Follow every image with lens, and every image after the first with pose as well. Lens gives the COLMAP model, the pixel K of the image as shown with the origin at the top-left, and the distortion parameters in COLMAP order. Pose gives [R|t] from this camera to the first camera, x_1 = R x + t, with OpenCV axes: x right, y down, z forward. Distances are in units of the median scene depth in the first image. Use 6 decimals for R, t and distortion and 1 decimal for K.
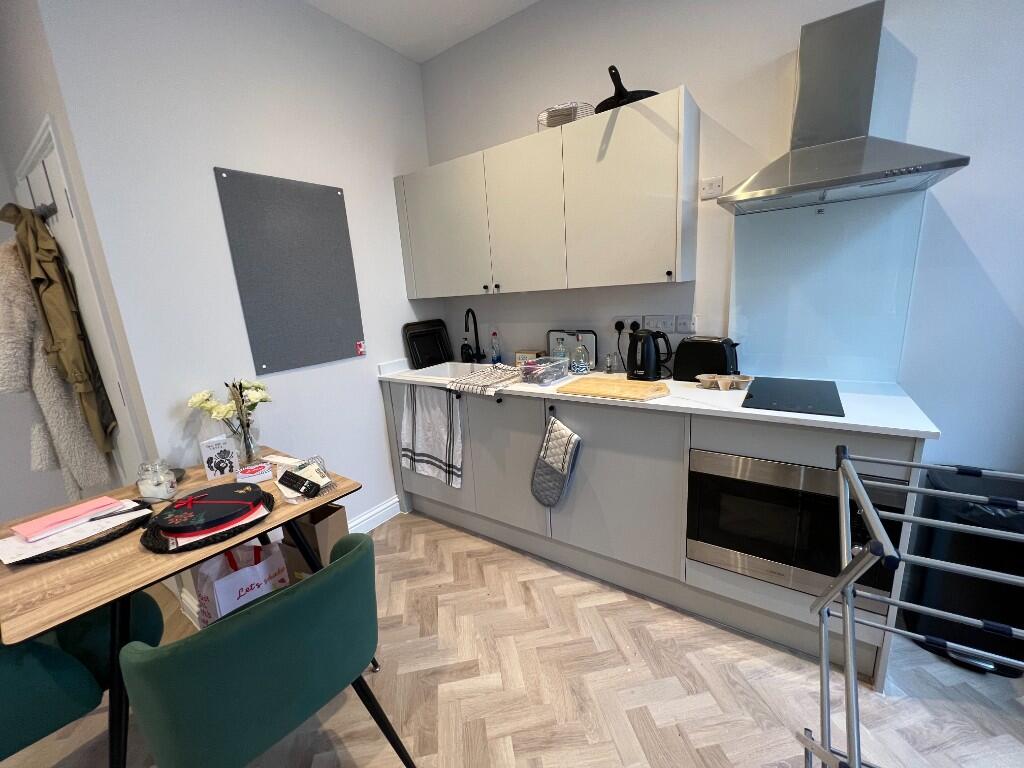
lens RADIAL K [[407.5, 0, 512.2], [0, 407.5, 382.1], [0, 0, 1]] dist [0.000096, -0.000500]
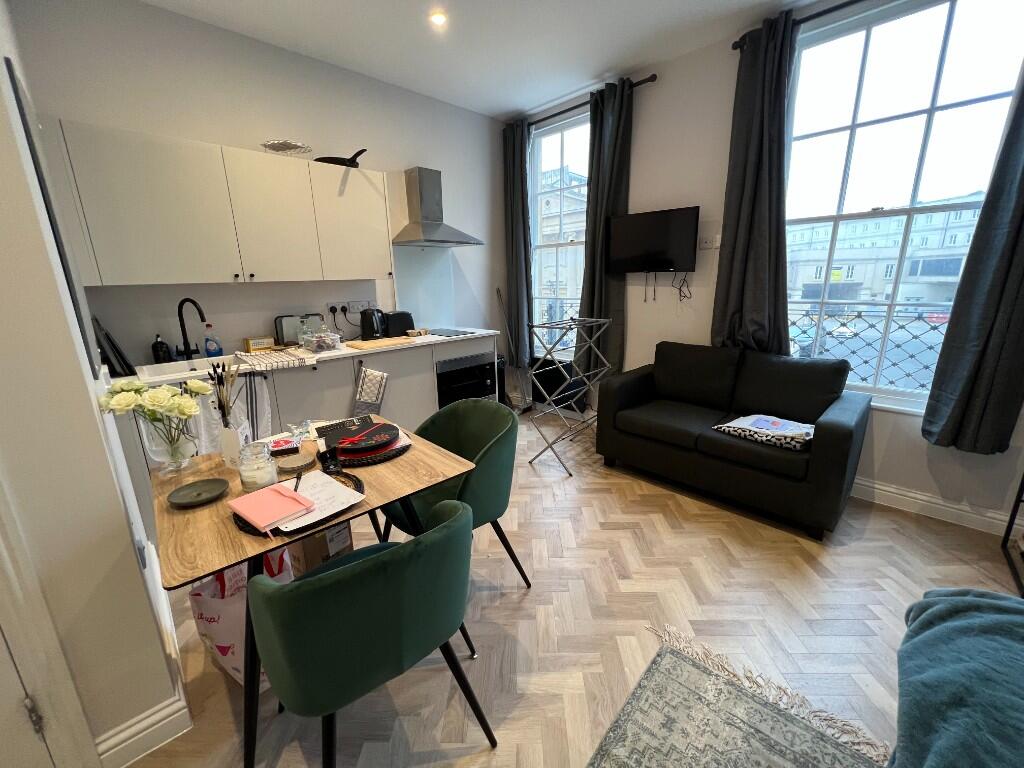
lens RADIAL K [[407.5, 0, 506.7], [0, 407.5, 380.3], [0, 0, 1]] dist [0.000096, -0.000500]
pose [[0.191892, -0.182139, 0.964367, -1.103281], [0.225142, 0.964592, 0.137382, 0.041319], [-0.955243, 0.190757, 0.226105, 0.175302]]
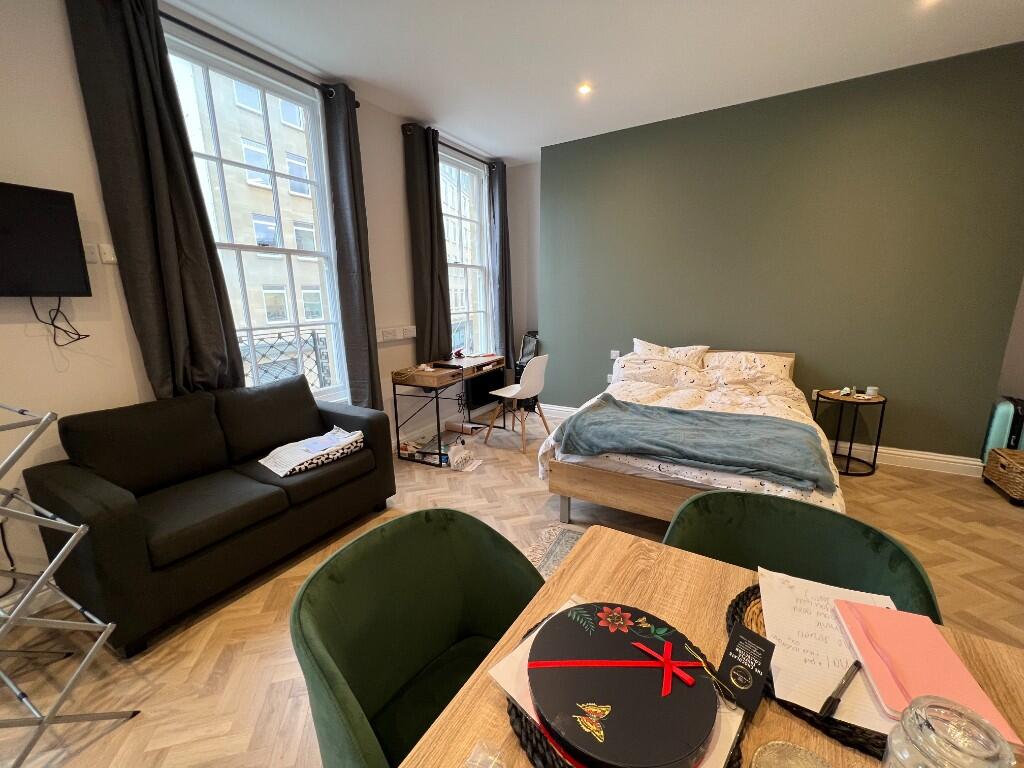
lens RADIAL K [[407.9, 0, 513.4], [0, 407.9, 382.2], [0, 0, 1]] dist [0.002066, -0.000182]
pose [[-0.993747, 0.094173, -0.059993, -0.377466], [0.060652, 0.906375, 0.418097, -0.131492], [0.093750, 0.411843, -0.906419, 0.789813]]
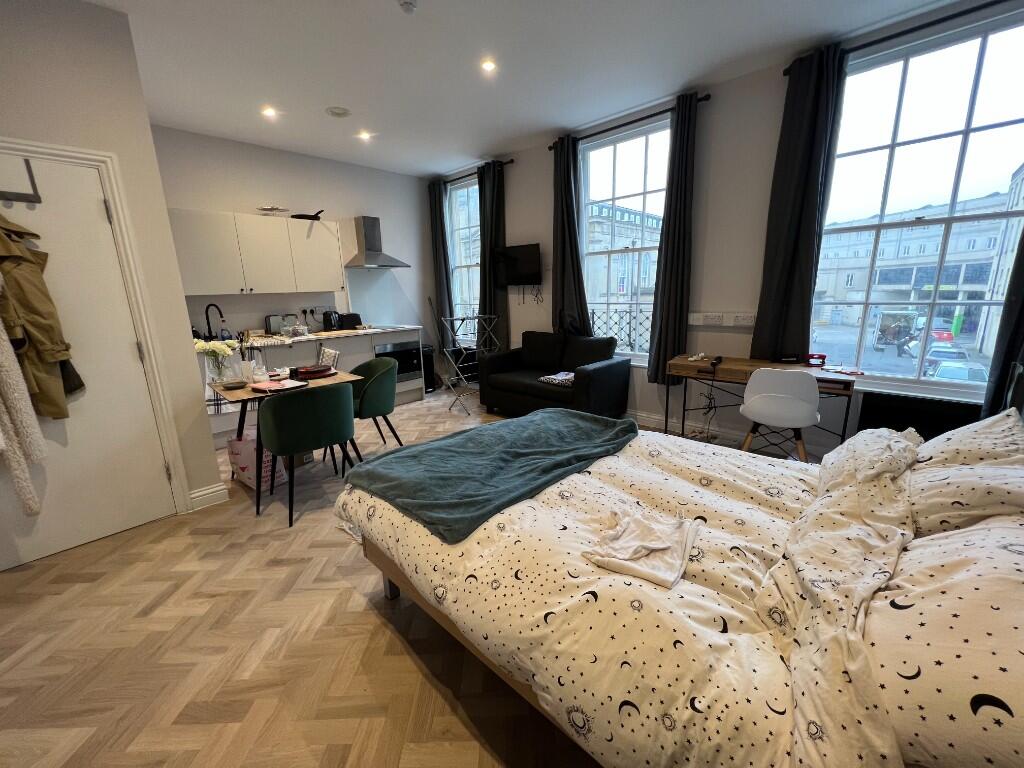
lens RADIAL K [[407.5, 0, 507.3], [0, 407.5, 382.5], [0, 0, 1]] dist [0.000096, -0.000500]
pose [[0.161107, -0.164104, 0.973198, -1.803996], [0.235571, 0.963972, 0.123551, 0.215039], [-0.958411, 0.209352, 0.193960, -0.351980]]
